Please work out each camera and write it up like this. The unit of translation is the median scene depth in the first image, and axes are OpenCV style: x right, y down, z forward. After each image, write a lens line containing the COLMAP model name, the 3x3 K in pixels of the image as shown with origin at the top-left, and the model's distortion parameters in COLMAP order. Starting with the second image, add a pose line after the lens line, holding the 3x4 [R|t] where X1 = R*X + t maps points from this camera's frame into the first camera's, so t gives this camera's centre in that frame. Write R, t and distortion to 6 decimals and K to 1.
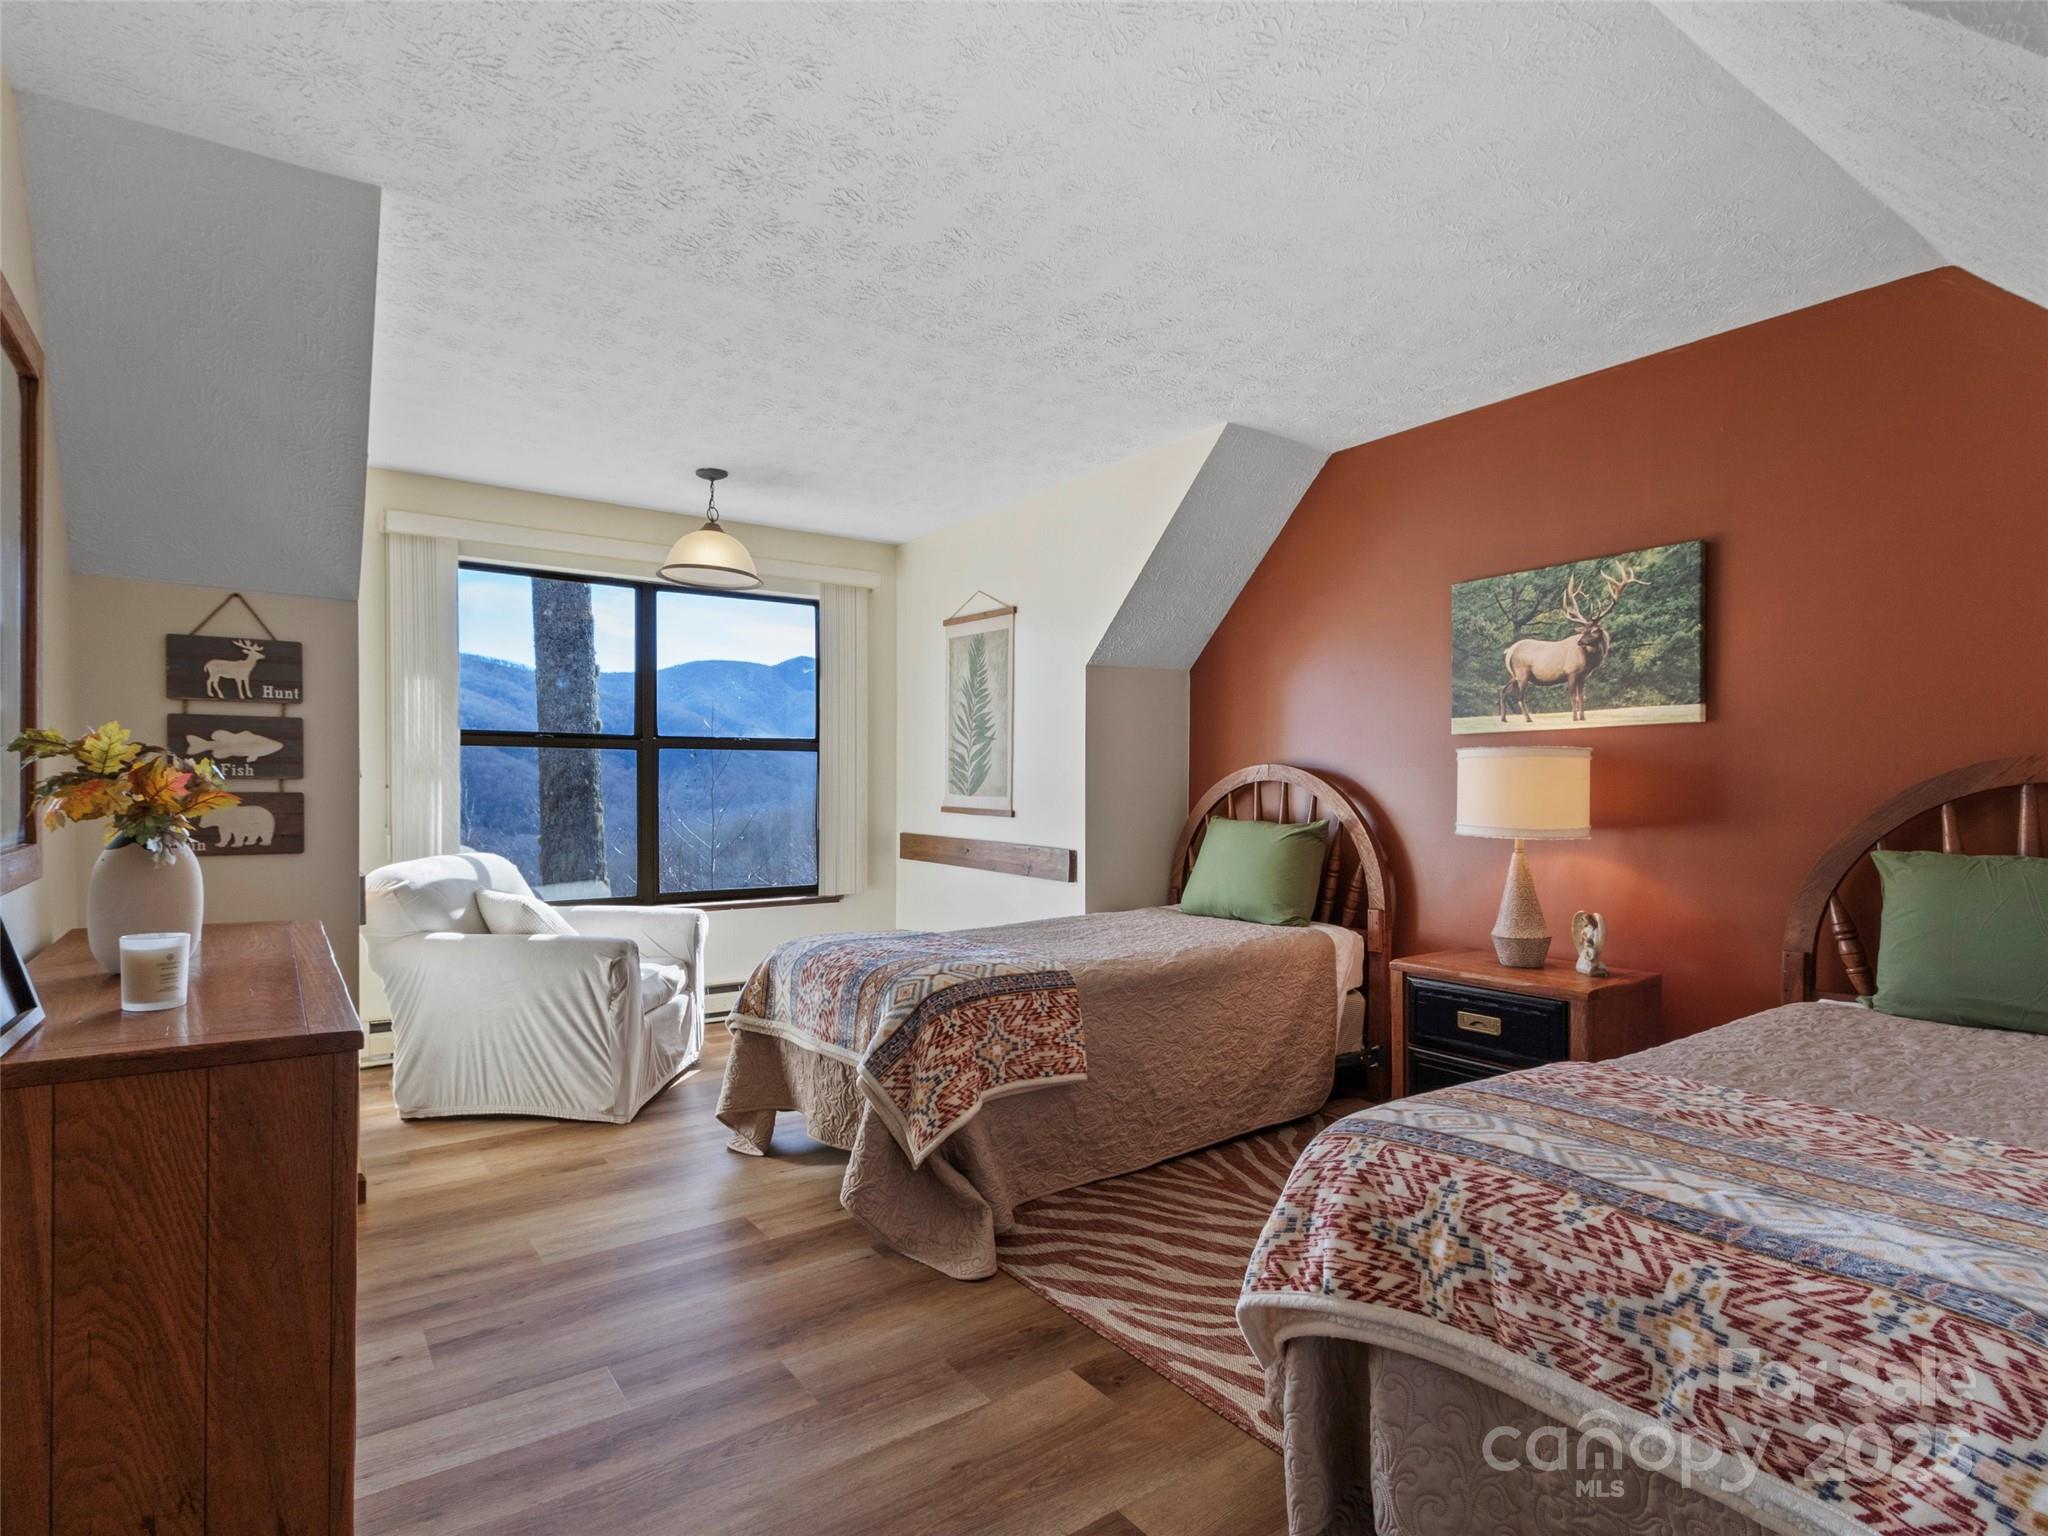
lens RADIAL K [[1084.1, 0, 1012.5], [0, 1084.1, 802.4], [0, 0, 1]] dist [0.002346, 0.000470]
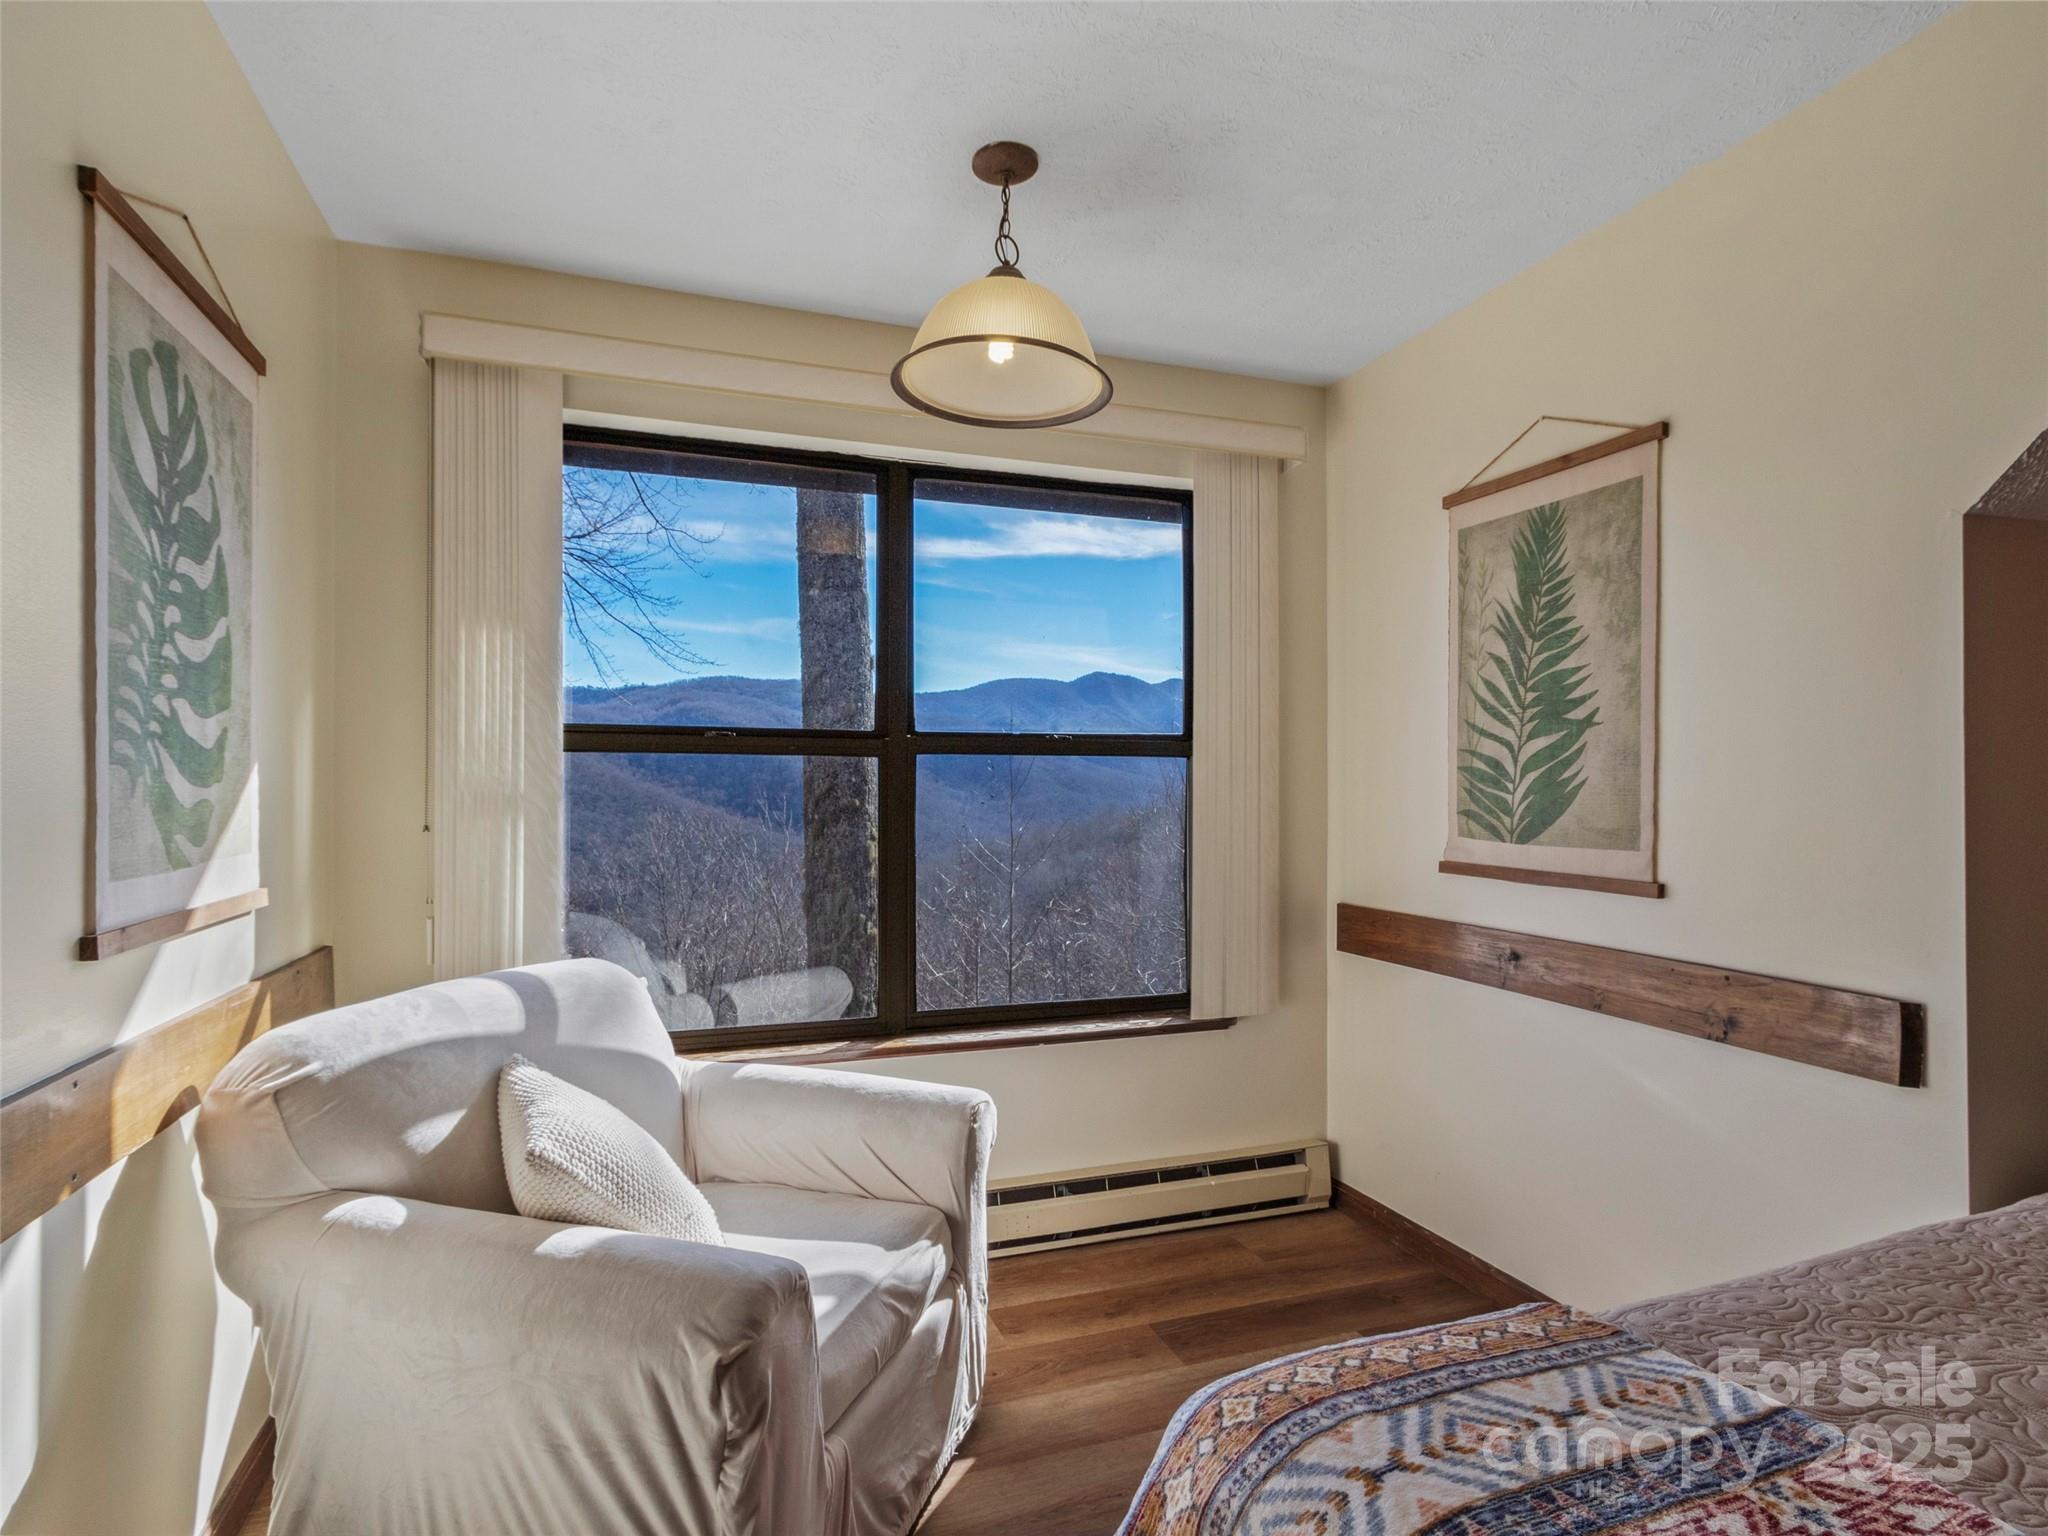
lens RADIAL K [[1084.1, 0, 1012.5], [0, 1084.1, 802.4], [0, 0, 1]] dist [0.002346, 0.000470]
pose [[0.963627, -0.000935, -0.267249, -0.129871], [-0.001897, 0.999945, -0.010338, -0.019393], [0.267244, 0.010469, 0.963572, 0.479880]]
